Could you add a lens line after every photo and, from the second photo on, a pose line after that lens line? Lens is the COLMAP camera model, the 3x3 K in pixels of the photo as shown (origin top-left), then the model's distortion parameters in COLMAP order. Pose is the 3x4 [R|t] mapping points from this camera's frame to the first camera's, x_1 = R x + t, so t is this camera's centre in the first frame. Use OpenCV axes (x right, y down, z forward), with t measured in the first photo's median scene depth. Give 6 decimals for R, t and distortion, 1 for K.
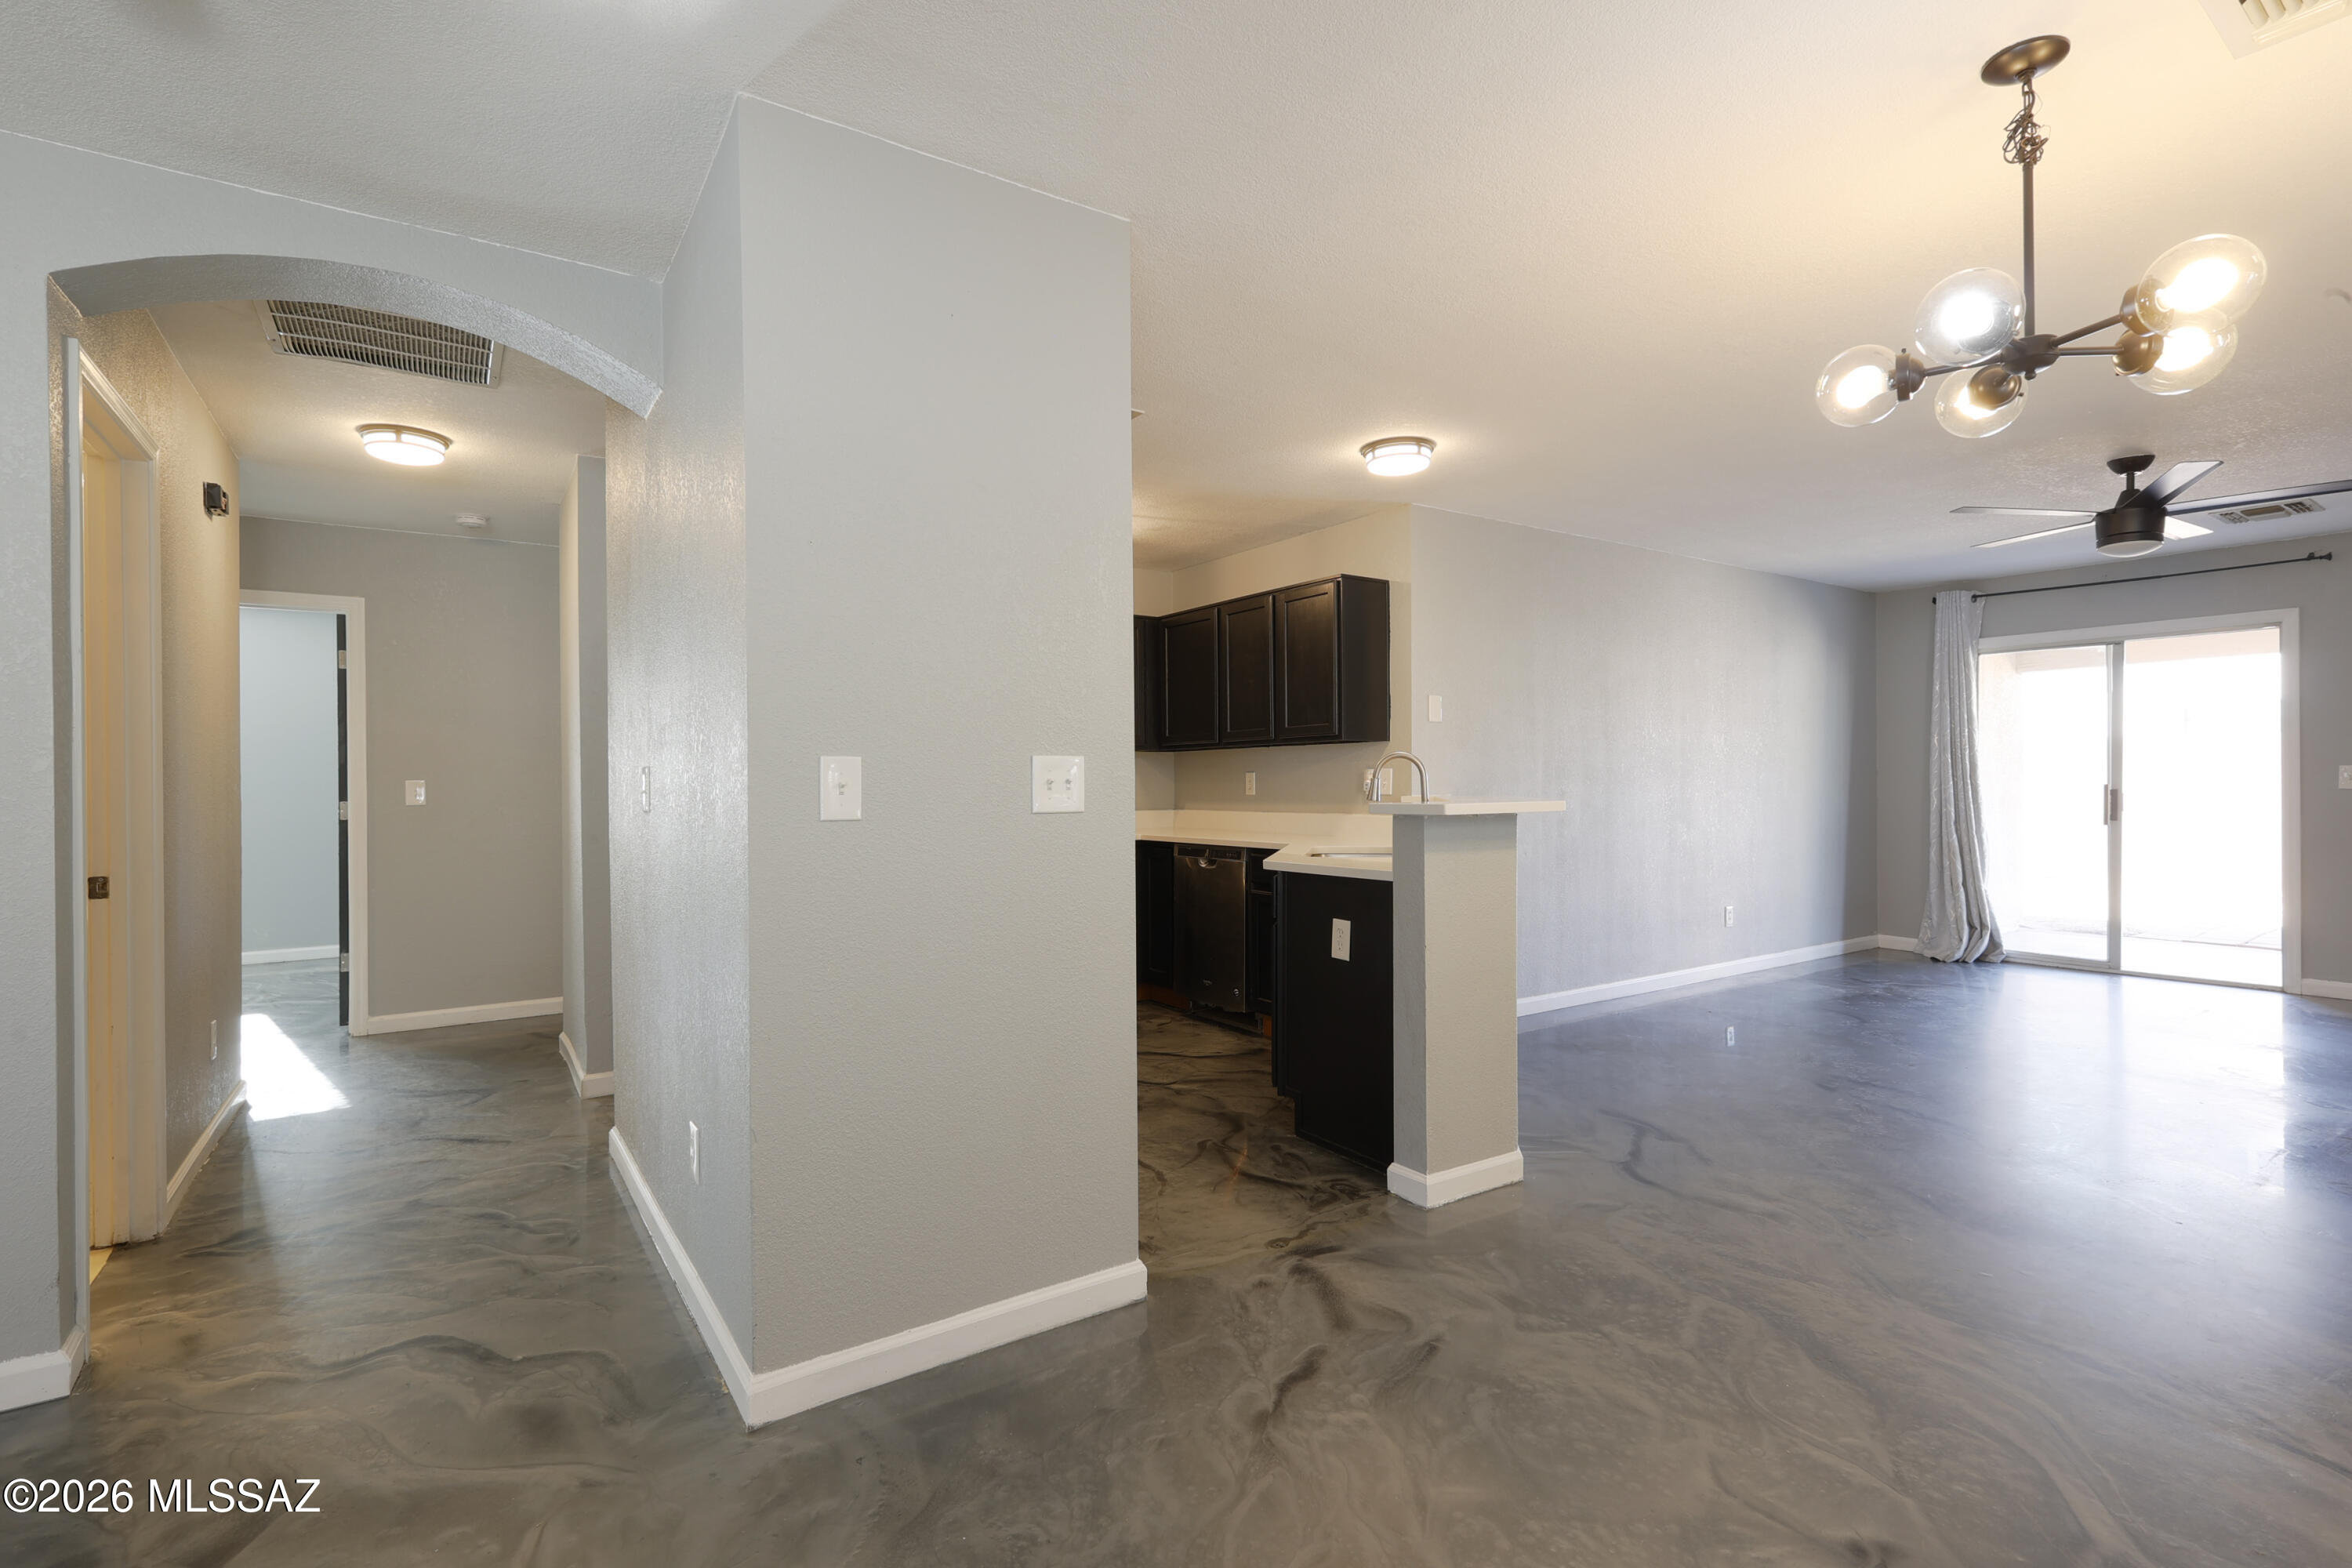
lens RADIAL K [[1091.8, 0, 1171.9], [0, 1091.8, 777.7], [0, 0, 1]] dist [0.003433, 0.000426]
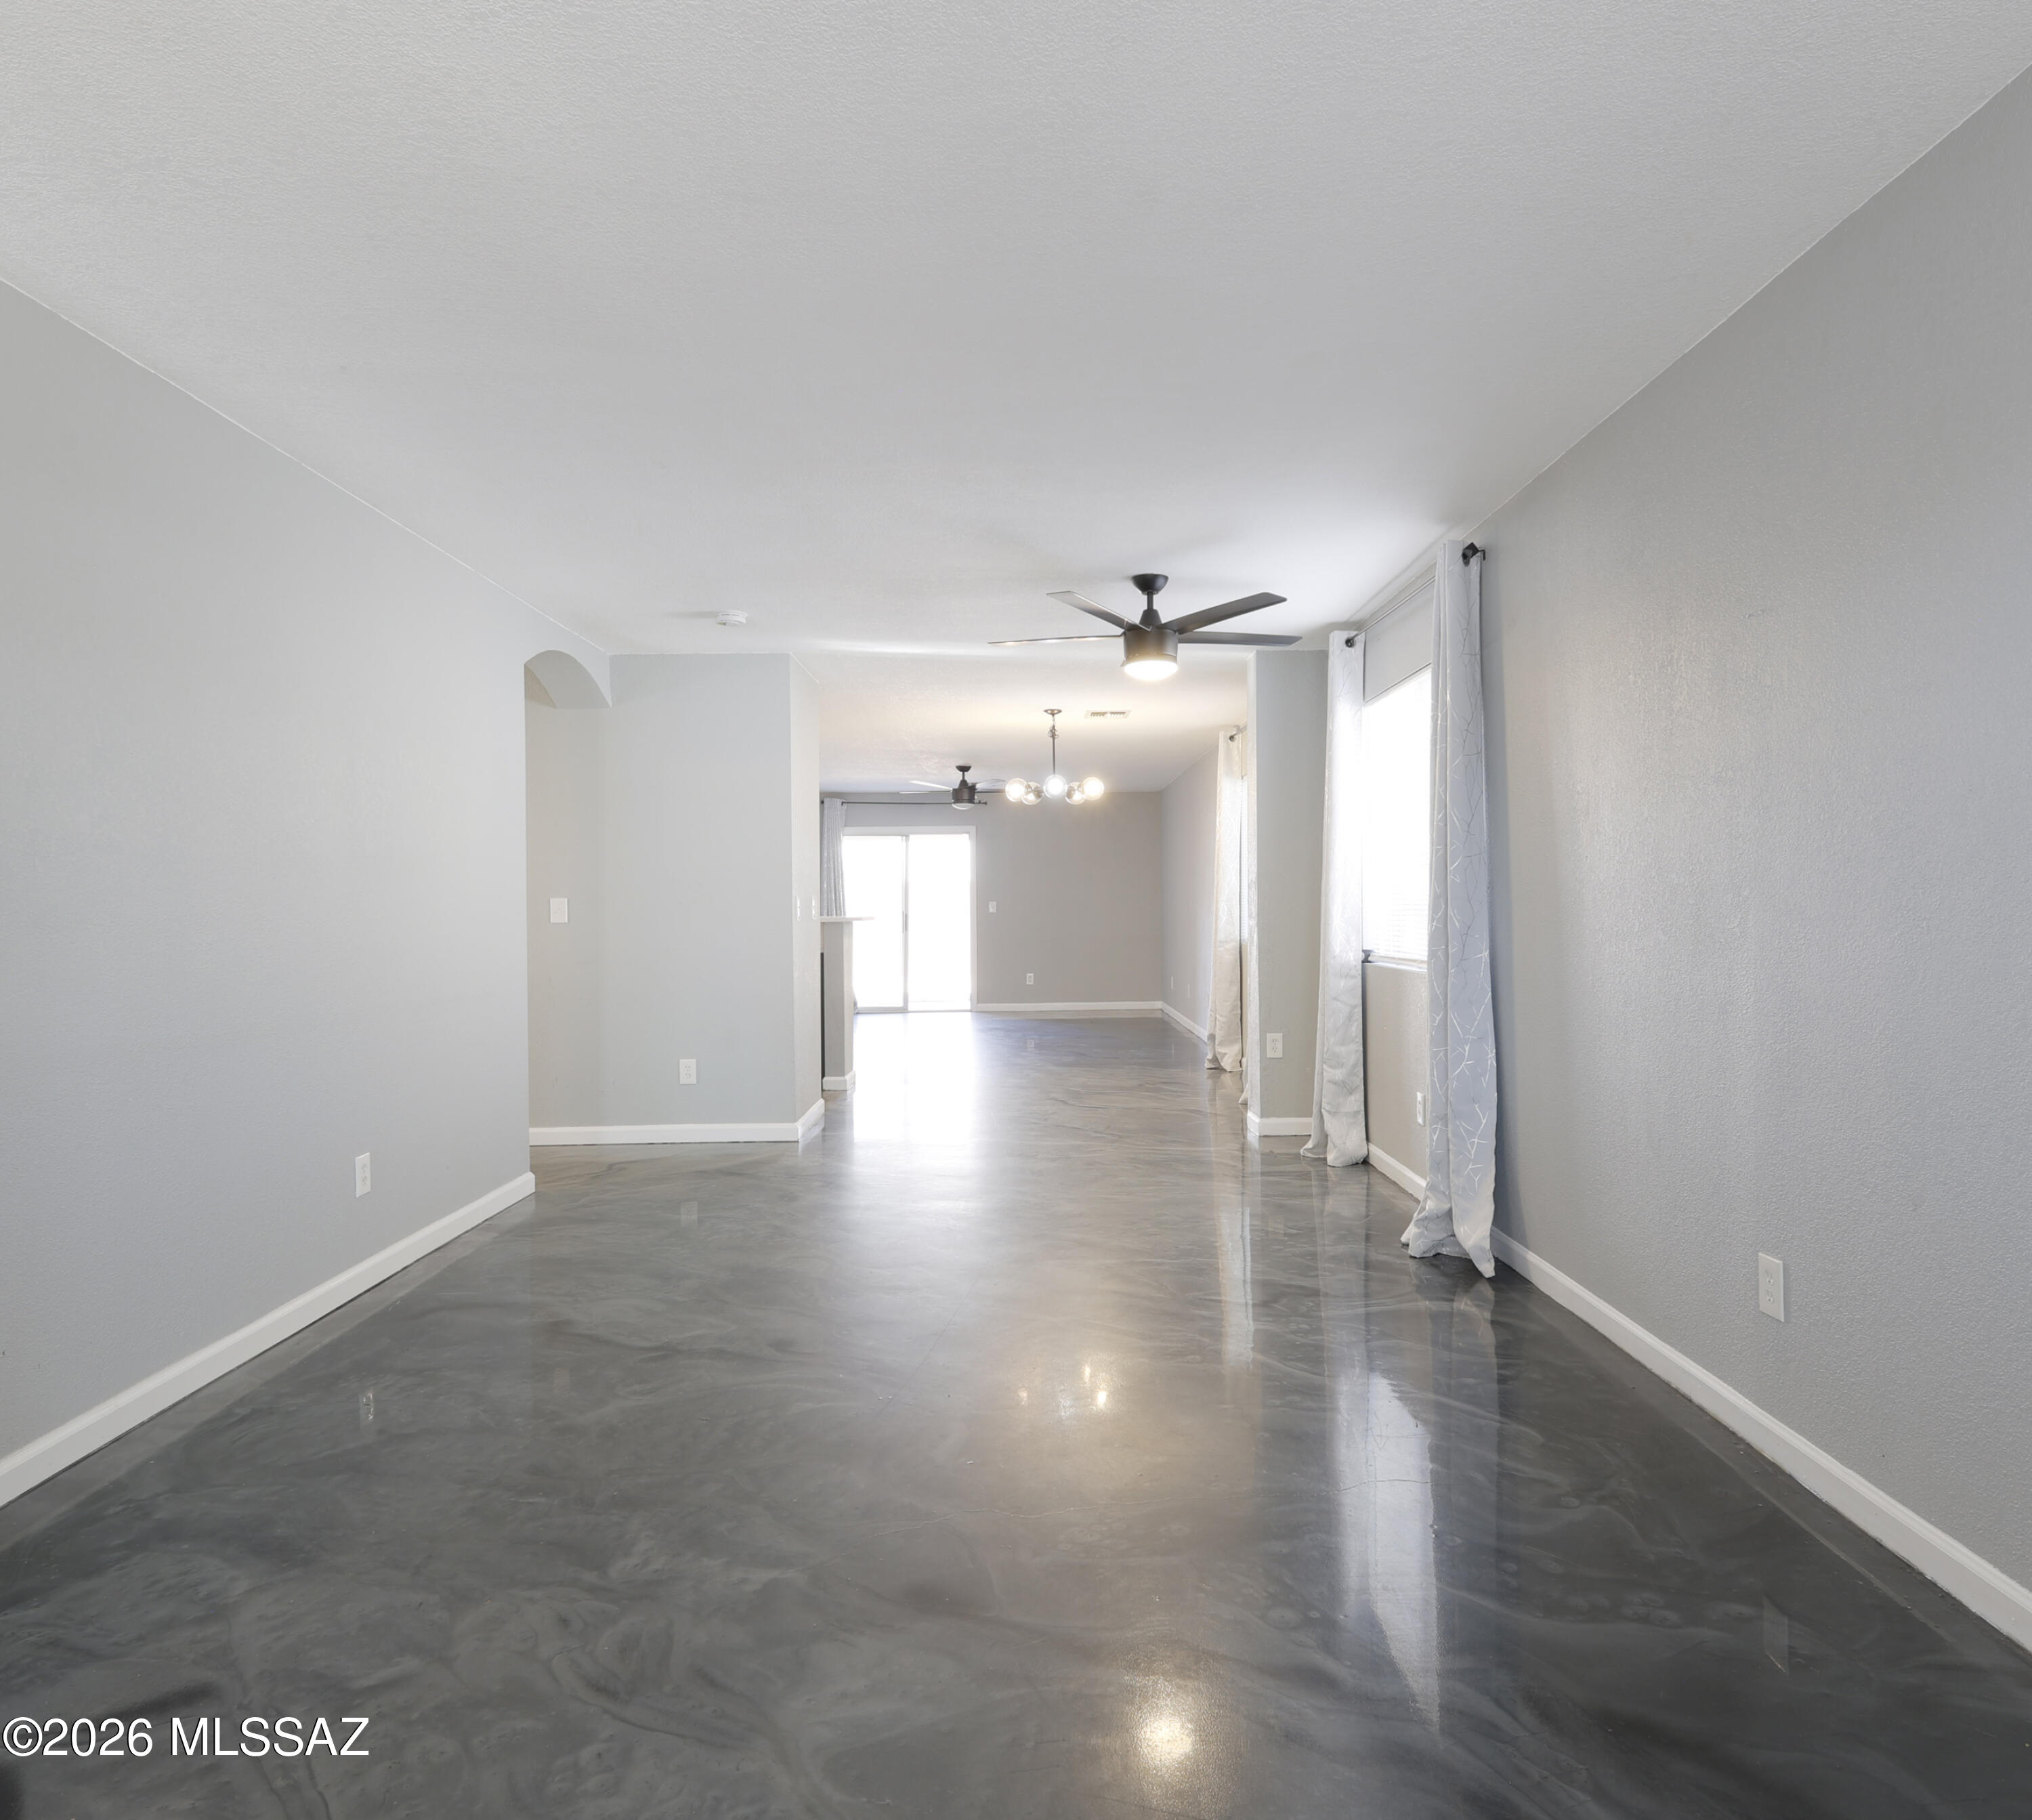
lens RADIAL K [[1264.6, 0, 1030.2], [0, 1264.6, 906.3], [0, 0, 1]] dist [0.016382, -0.002328]
pose [[0.557984, -0.000251, 0.829852, -0.880230], [0.003623, 0.999991, -0.002133, 0.003499], [-0.829844, 0.004196, 0.557980, -0.412724]]
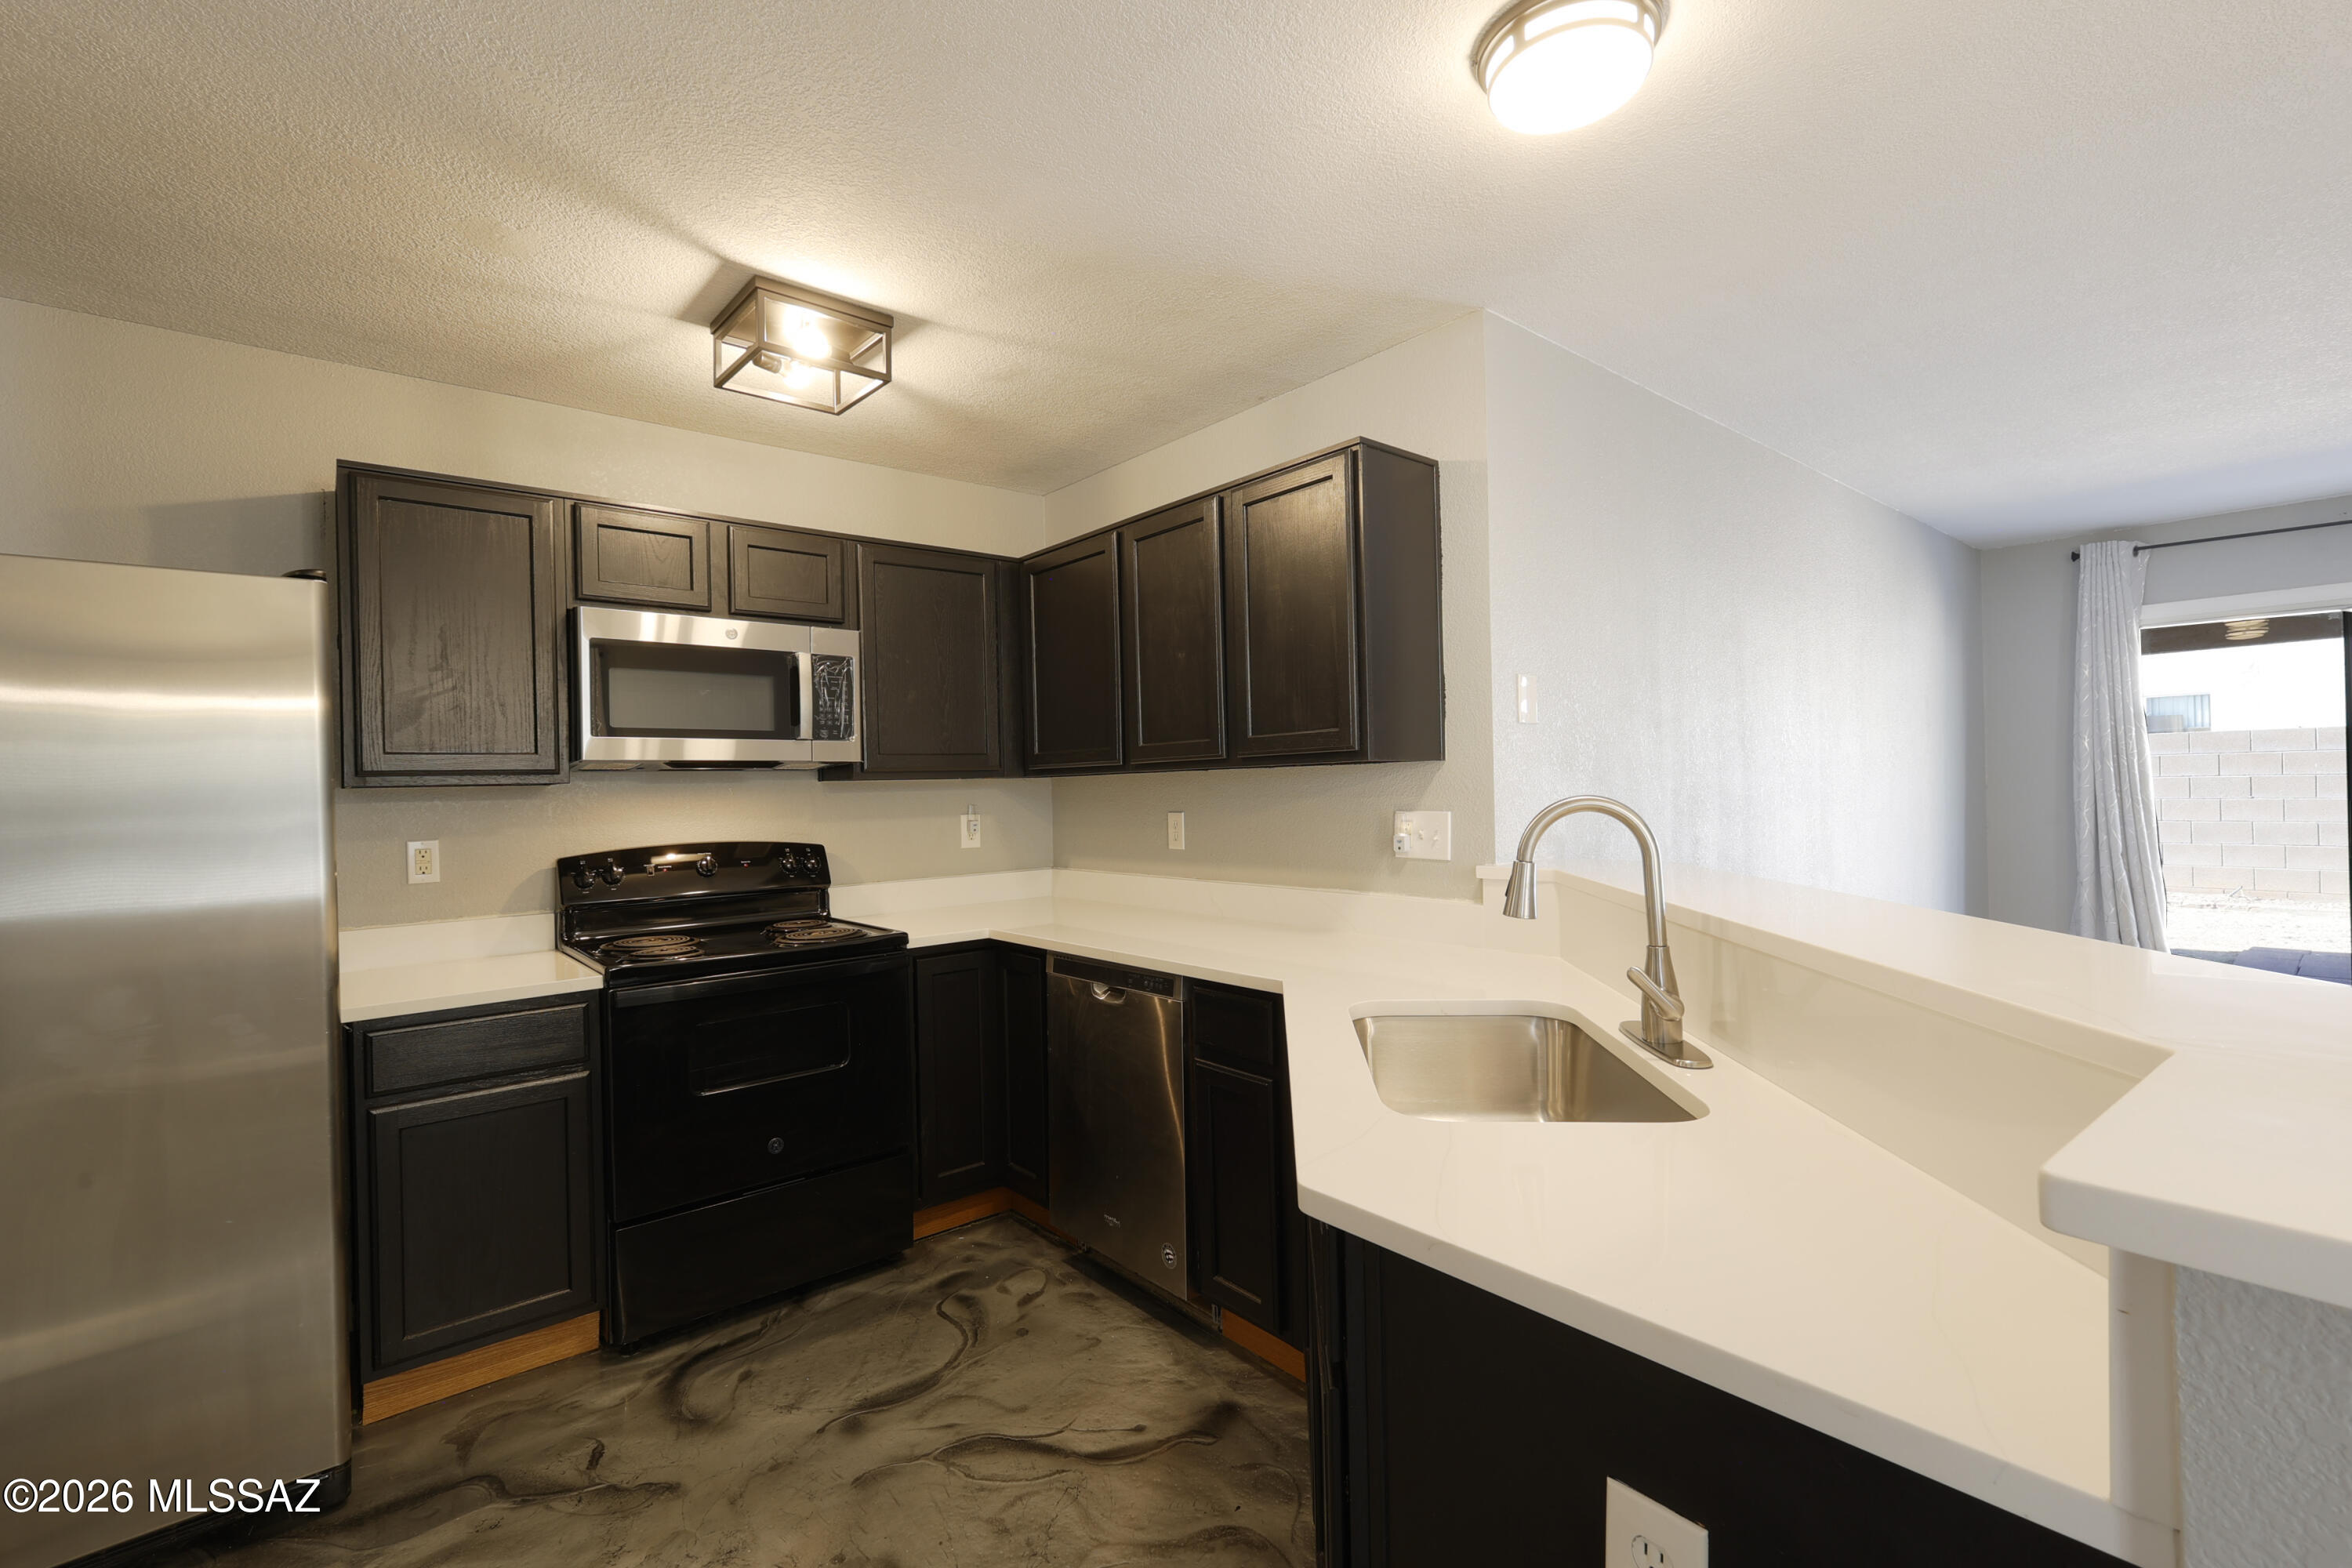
lens RADIAL K [[1024.4, 0, 1181.4], [0, 1024.4, 780.1], [0, 0, 1]] dist [0.009829, 0.000127]
pose [[0.994079, -0.016891, 0.107336, 0.014410], [0.017495, 0.999836, -0.004683, -0.019884], [-0.107239, 0.006533, 0.994212, 0.438402]]
